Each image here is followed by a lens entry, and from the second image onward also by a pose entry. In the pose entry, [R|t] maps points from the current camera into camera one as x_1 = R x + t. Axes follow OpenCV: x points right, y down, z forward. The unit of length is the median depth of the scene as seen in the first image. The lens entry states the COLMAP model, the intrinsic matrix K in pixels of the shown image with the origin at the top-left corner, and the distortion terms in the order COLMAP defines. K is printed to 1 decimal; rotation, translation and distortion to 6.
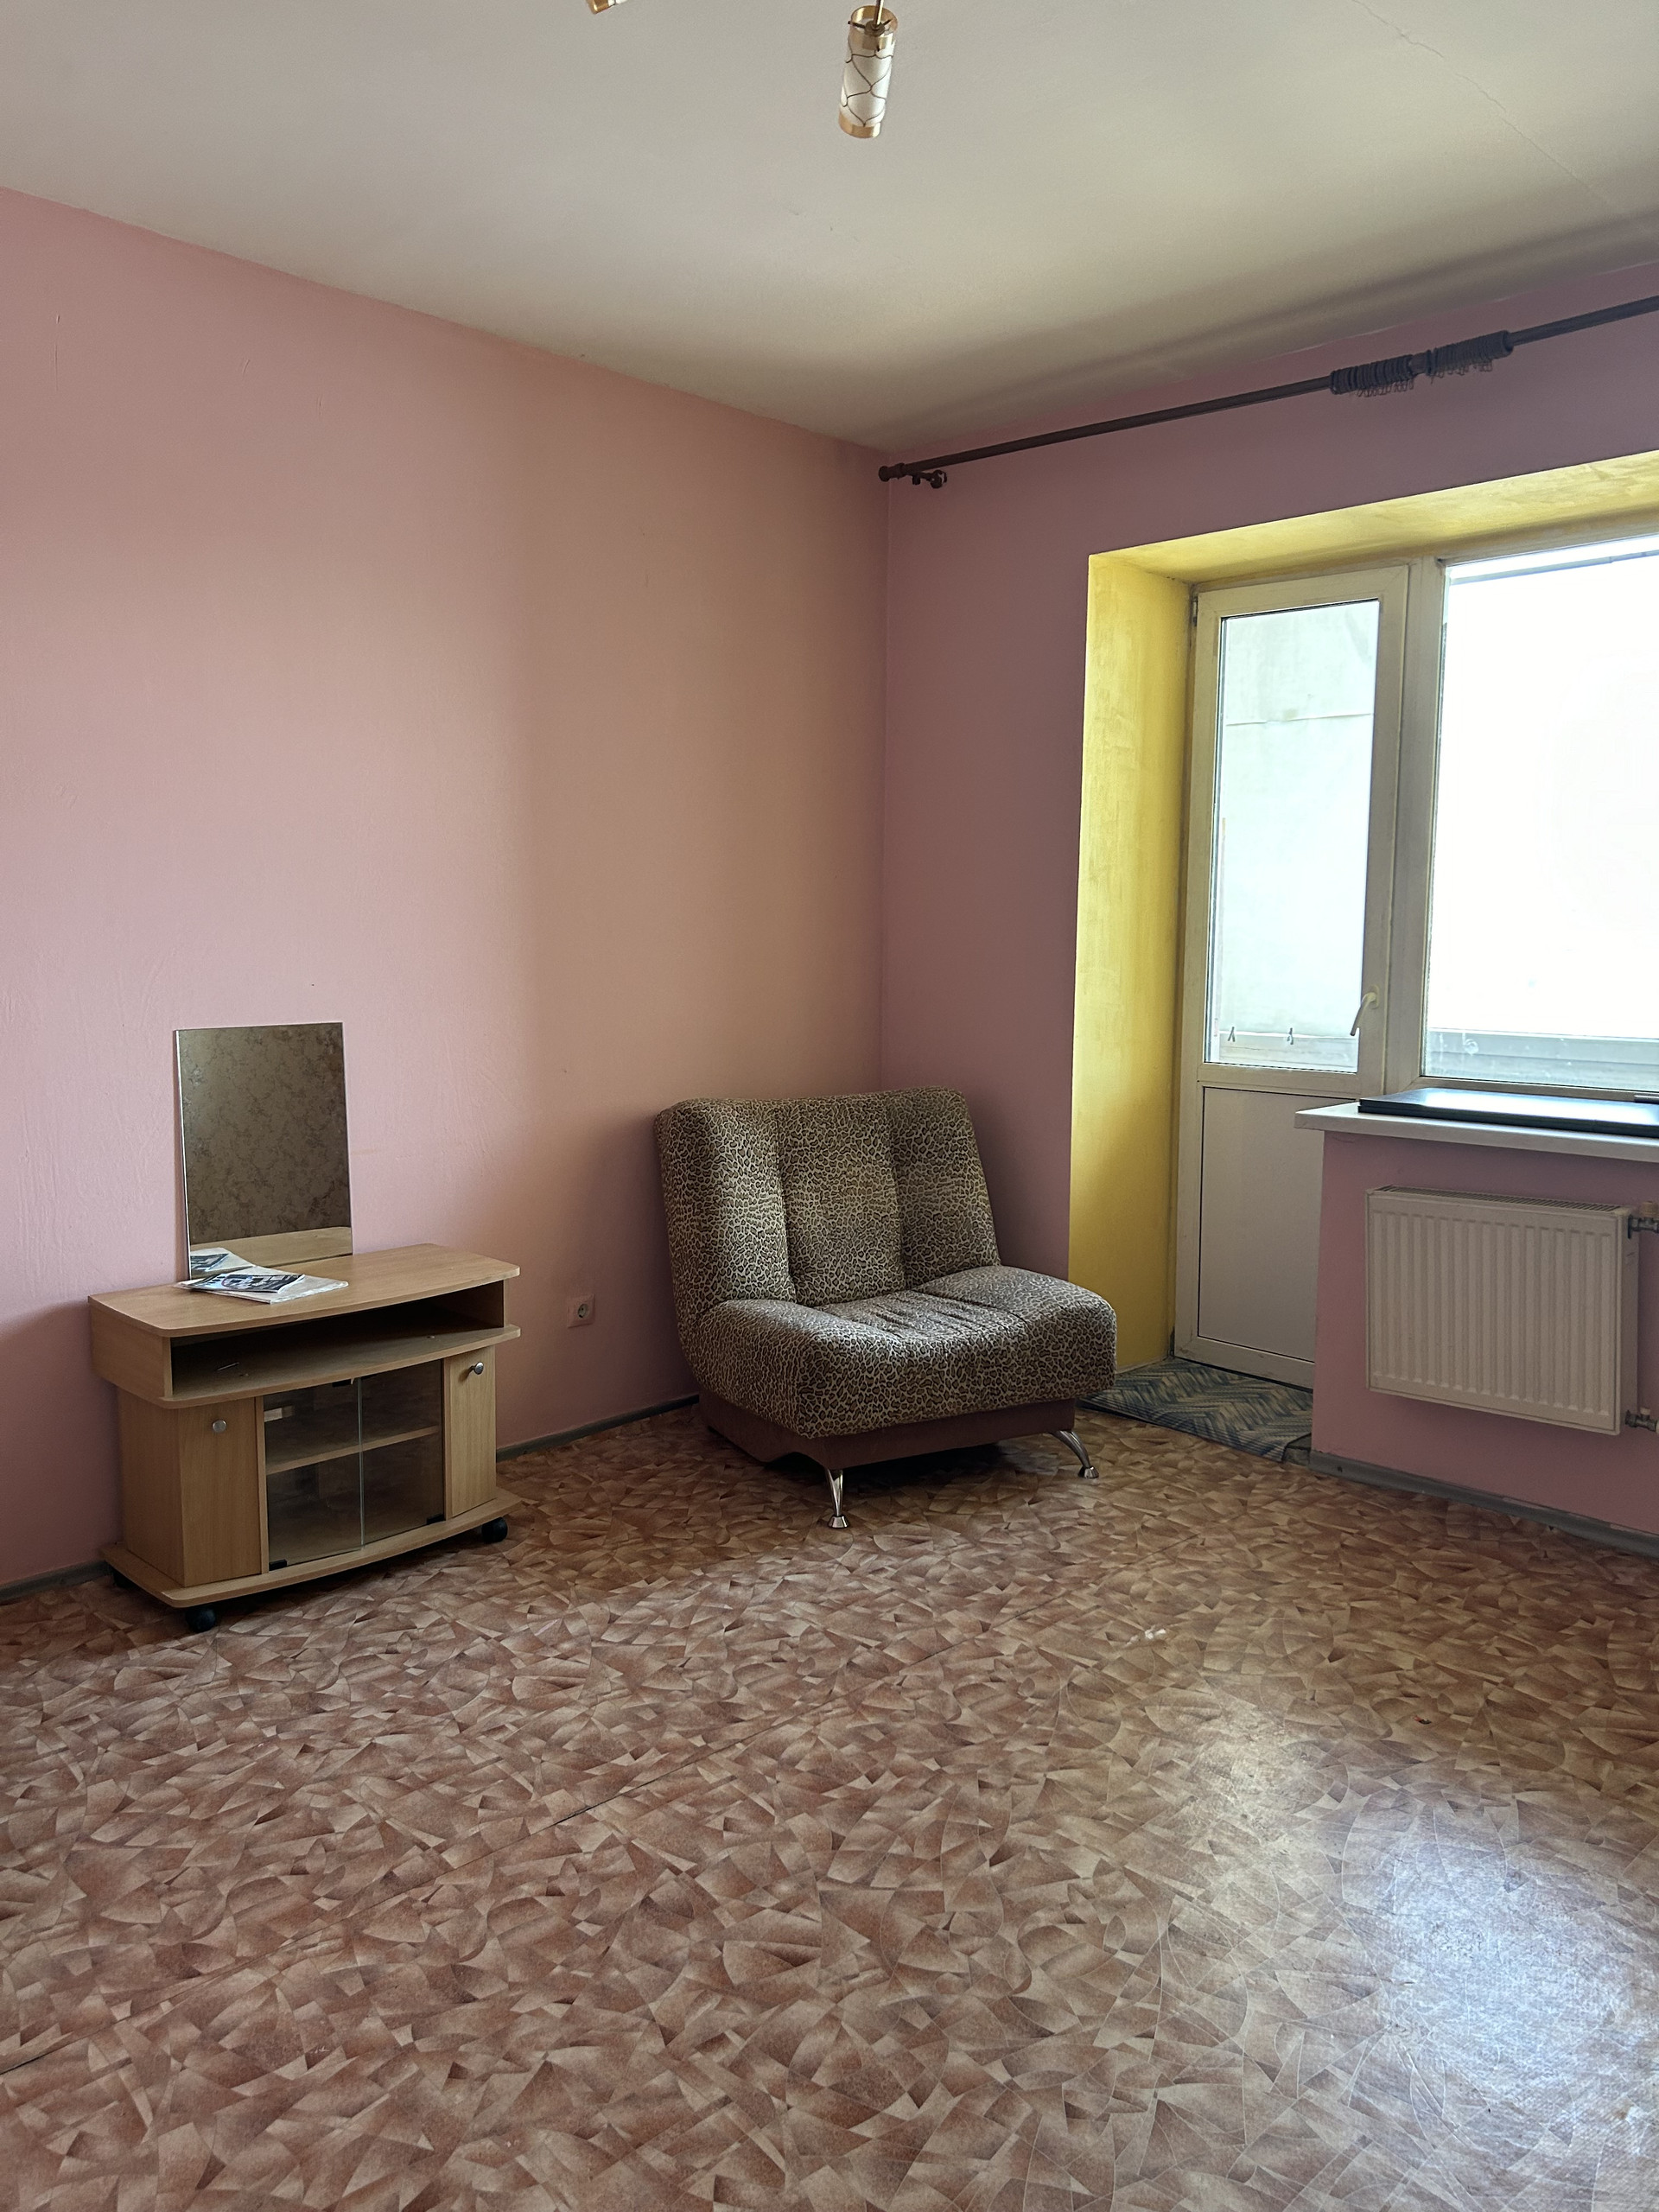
lens RADIAL K [[1654.7, 0, 829.5], [0, 1654.7, 1106.0], [0, 0, 1]] dist [0.069001, -0.104028]
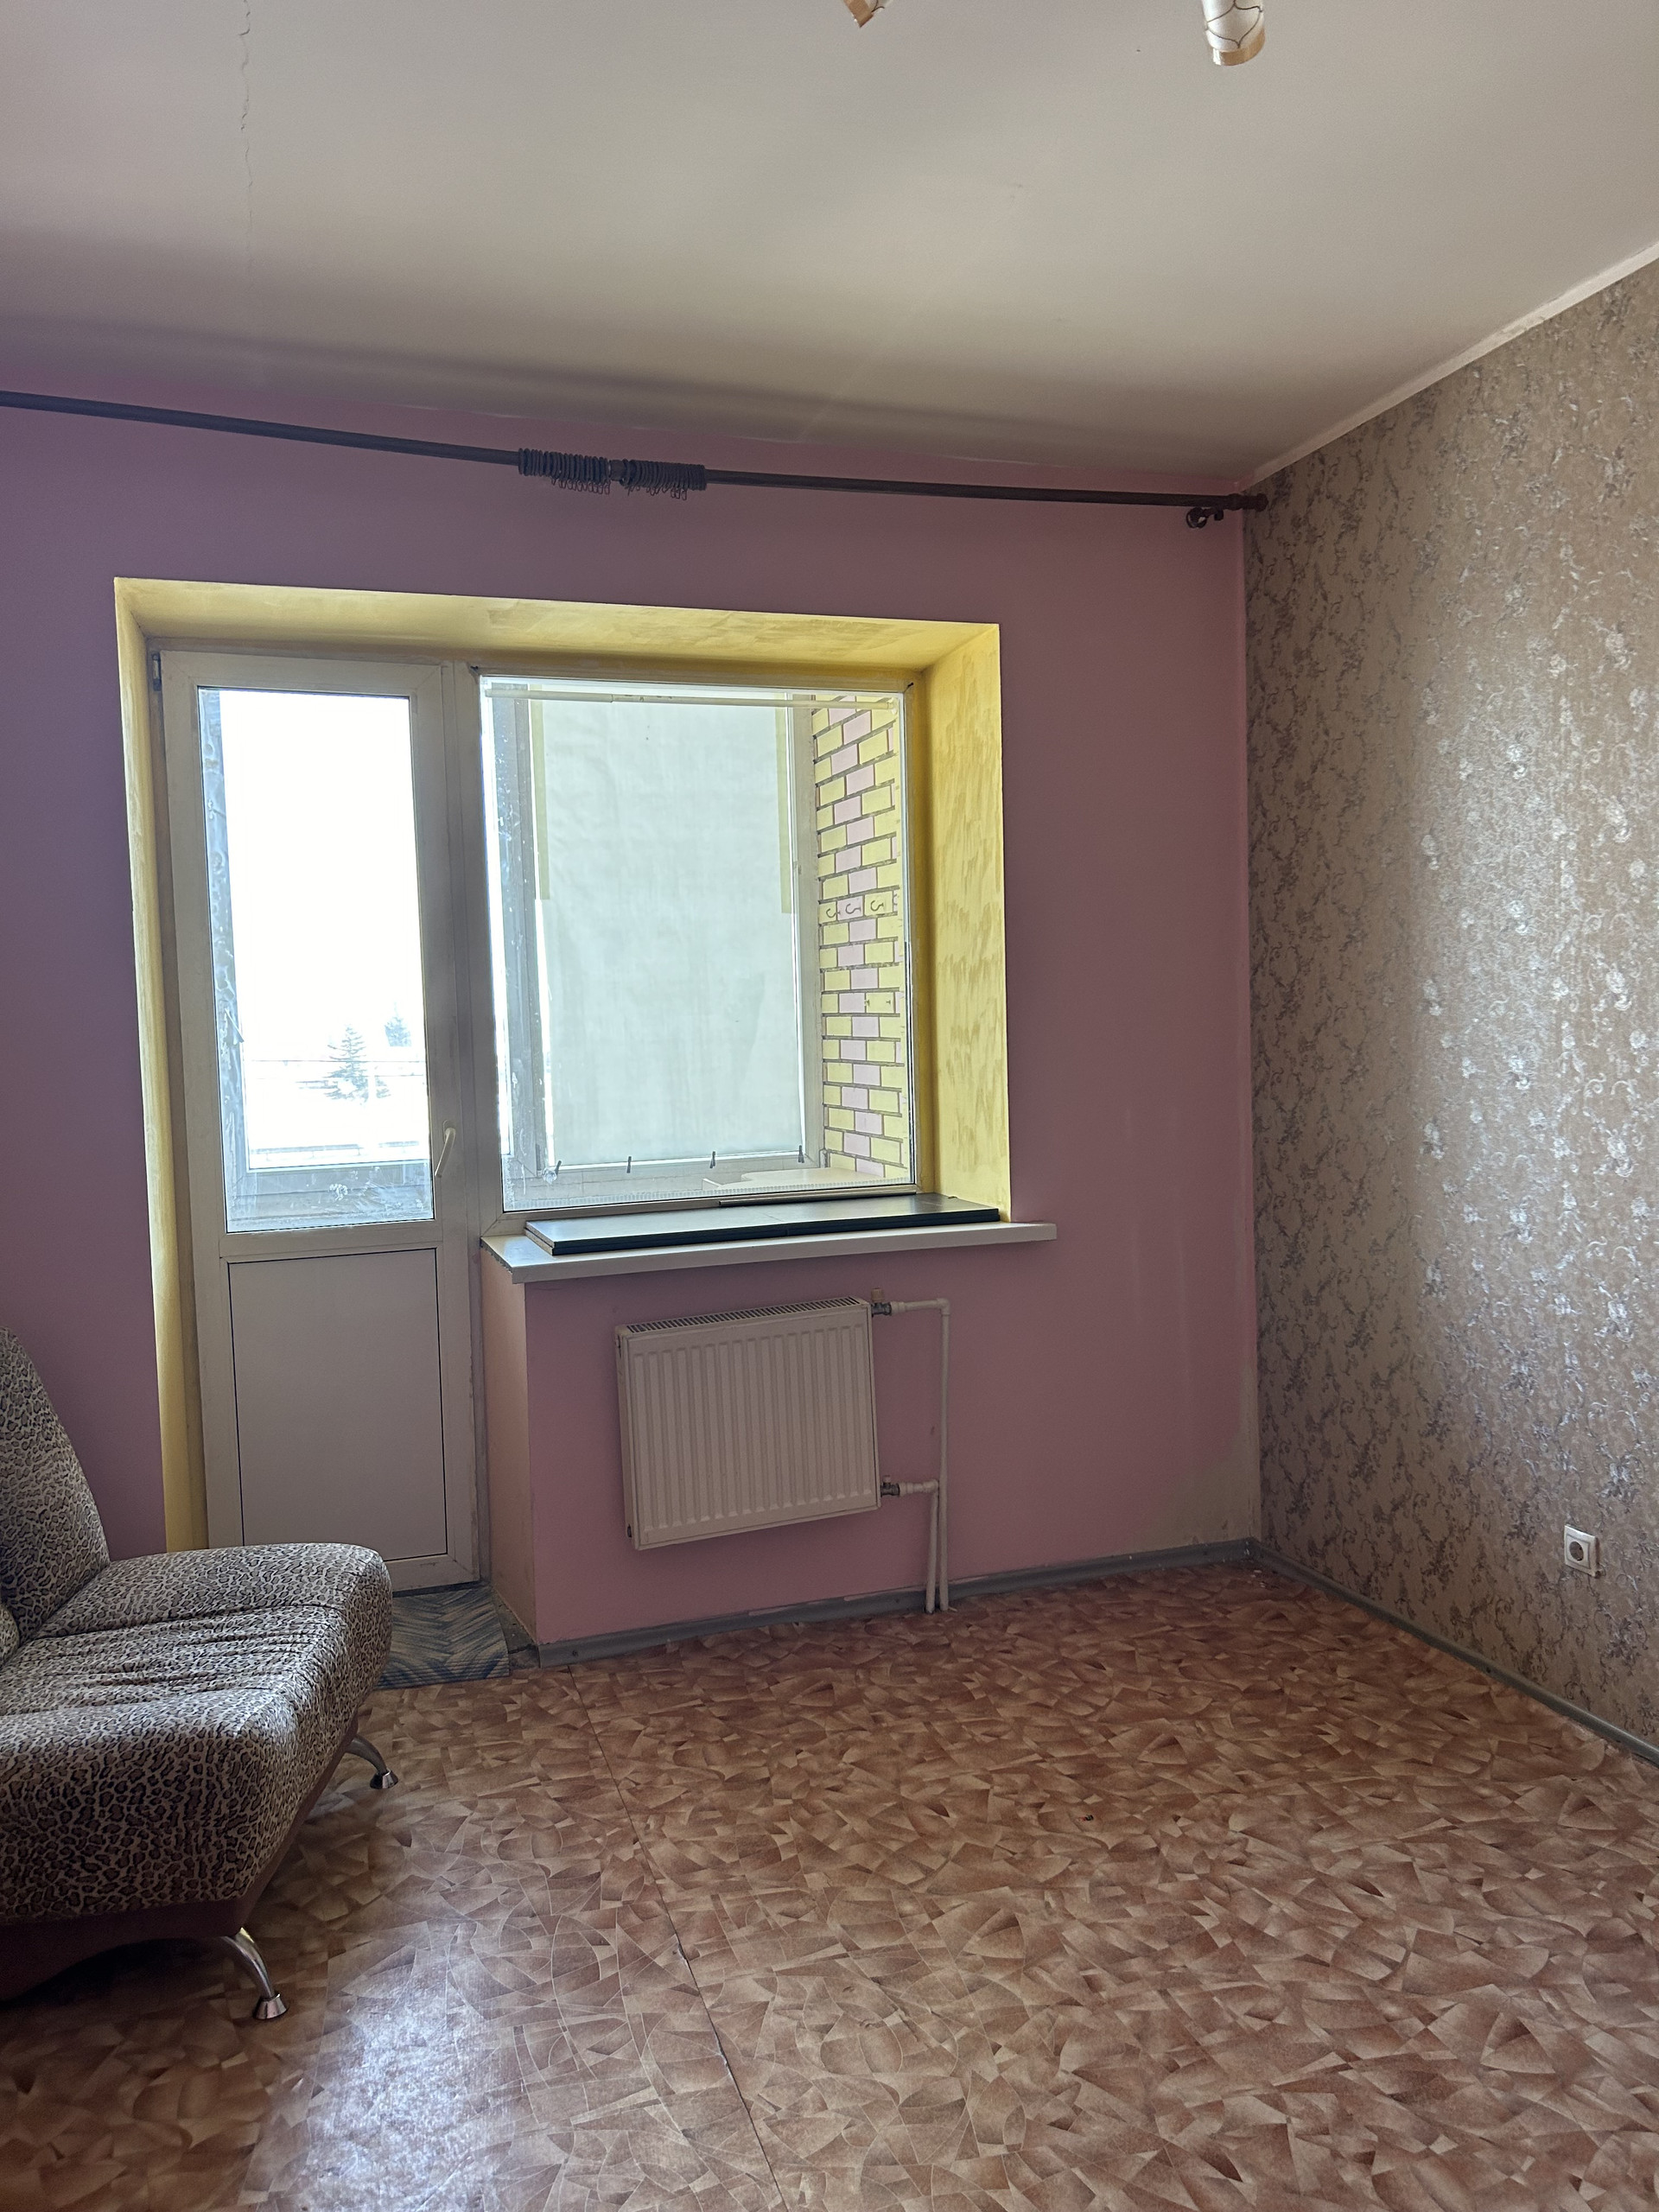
lens RADIAL K [[1668.4, 0, 824.2], [0, 1668.4, 1108.3], [0, 0, 1]] dist [0.026817, -0.003299]
pose [[0.447661, -0.070376, 0.891429, -0.462678], [0.133761, 0.990952, 0.011060, -0.072855], [-0.884142, 0.114287, 0.453024, 0.484524]]
